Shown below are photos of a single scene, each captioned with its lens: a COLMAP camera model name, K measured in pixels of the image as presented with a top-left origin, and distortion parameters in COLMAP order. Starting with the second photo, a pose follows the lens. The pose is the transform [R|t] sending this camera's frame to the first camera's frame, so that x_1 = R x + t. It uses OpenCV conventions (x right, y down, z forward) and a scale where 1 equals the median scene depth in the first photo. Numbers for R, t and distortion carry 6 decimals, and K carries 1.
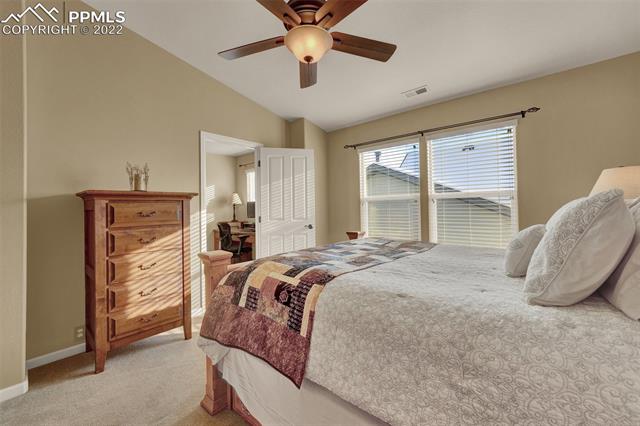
lens RADIAL K [[260.3, 0, 317.2], [0, 260.3, 209.4], [0, 0, 1]] dist [-0.002672, -0.000251]
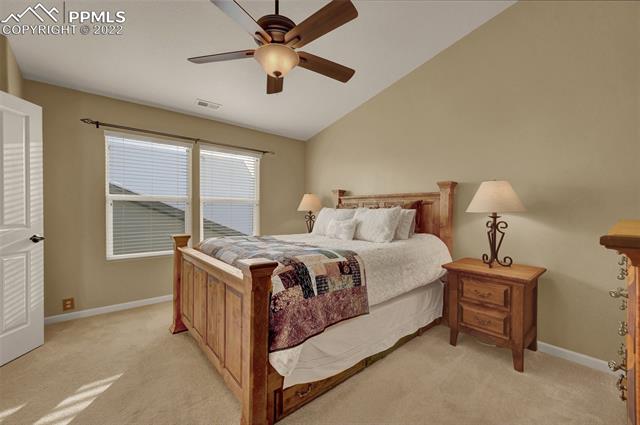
lens RADIAL K [[260.3, 0, 316.3], [0, 260.3, 214.6], [0, 0, 1]] dist [-0.002672, -0.000251]
pose [[0.156497, 0.004220, 0.987669, -0.481318], [-0.006586, 0.999973, -0.003229, 0.009195], [-0.987656, -0.005999, 0.156521, 0.282570]]
